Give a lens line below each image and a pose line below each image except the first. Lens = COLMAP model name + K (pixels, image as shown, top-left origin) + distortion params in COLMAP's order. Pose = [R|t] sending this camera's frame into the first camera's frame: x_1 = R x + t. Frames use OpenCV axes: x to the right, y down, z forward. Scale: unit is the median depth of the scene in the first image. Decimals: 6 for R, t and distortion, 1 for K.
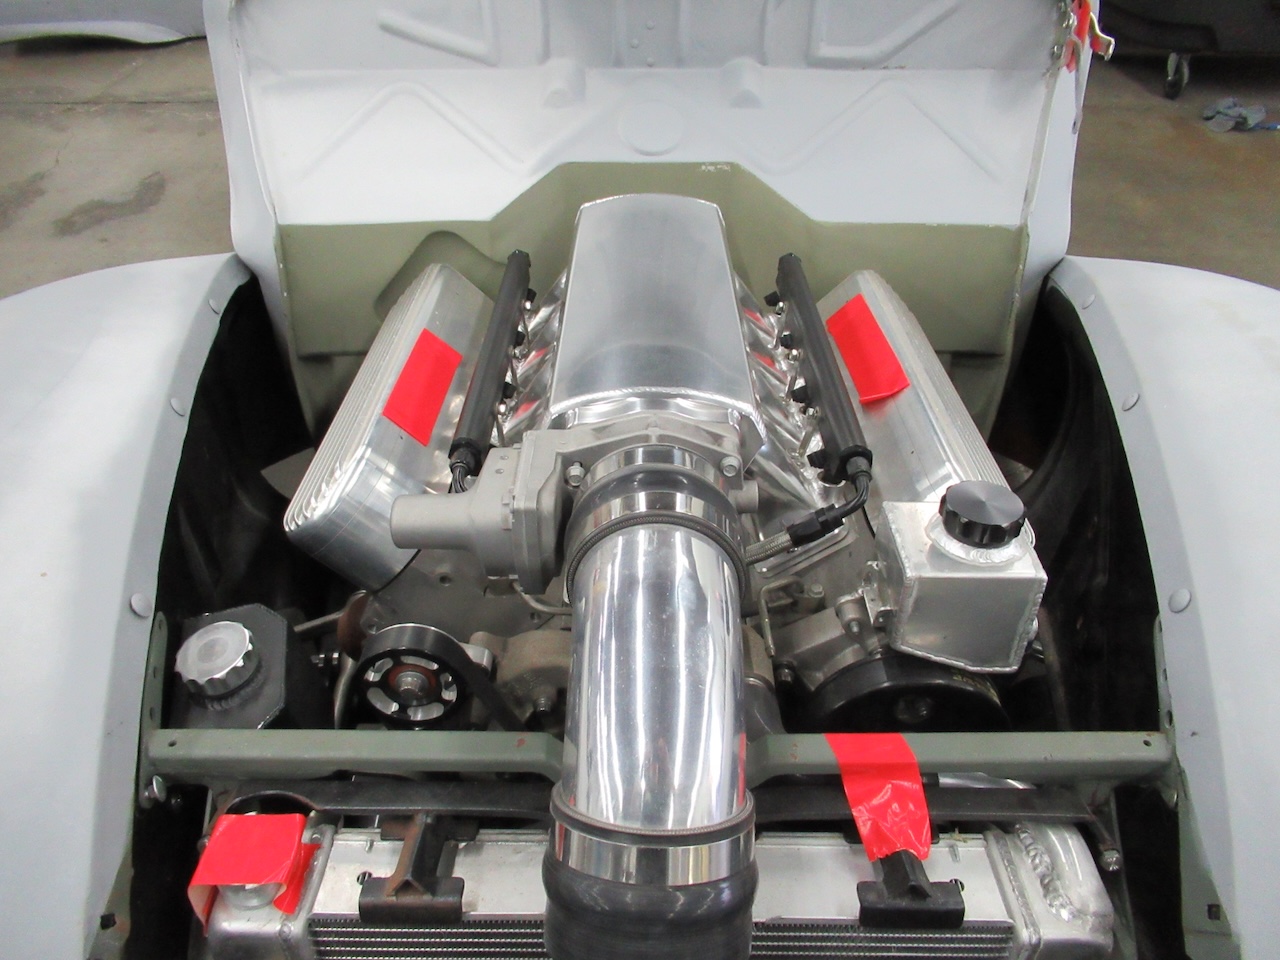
lens RADIAL K [[950.5, 0, 640.0], [0, 950.5, 480.0], [0, 0, 1]] dist [-0.006401, 0.000165]
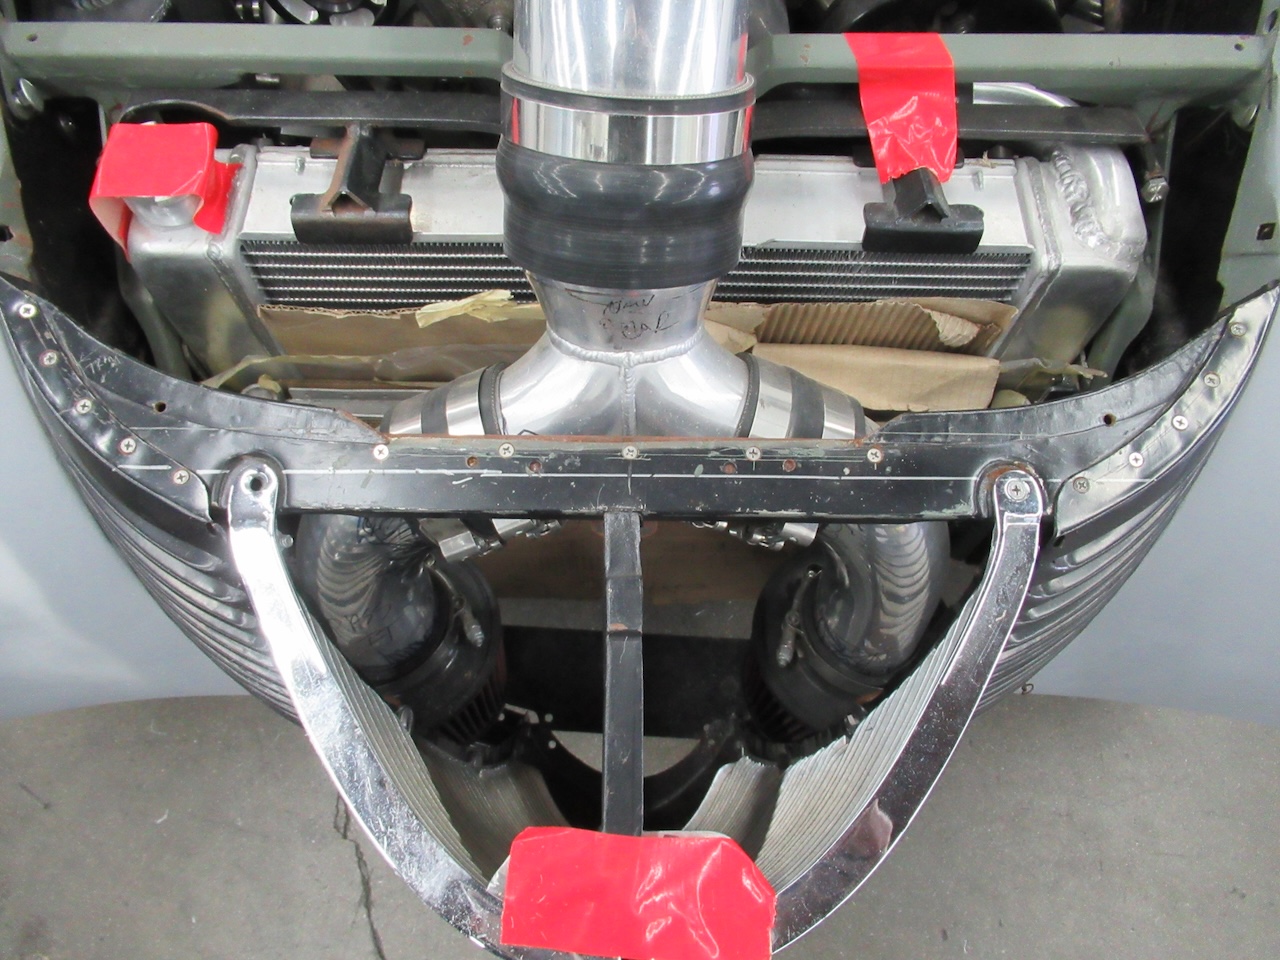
lens RADIAL K [[950.5, 0, 640.0], [0, 950.5, 480.0], [0, 0, 1]] dist [-0.006401, 0.000165]
pose [[0.999884, 0.003011, 0.014931, 0.010019], [-0.010352, 0.853395, 0.521162, 0.180209], [-0.011172, -0.521256, 0.853327, 0.120869]]
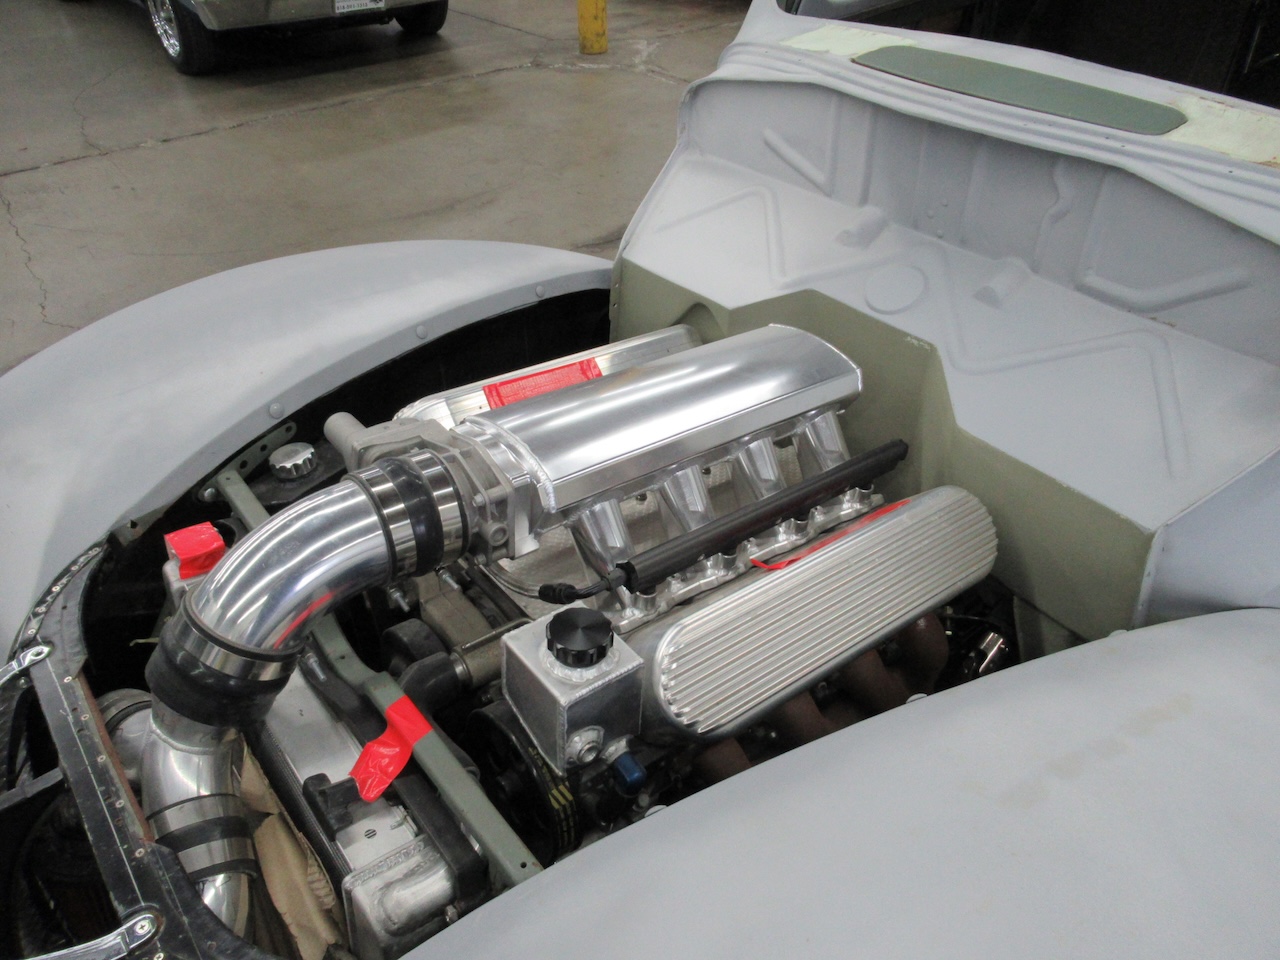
lens RADIAL K [[950.5, 0, 640.0], [0, 950.5, 480.0], [0, 0, 1]] dist [-0.006401, 0.000165]
pose [[0.628280, 0.465672, -0.623229, 1.155750], [-0.494100, 0.857614, 0.142698, -0.374333], [0.600940, 0.218283, 0.768911, 0.085319]]
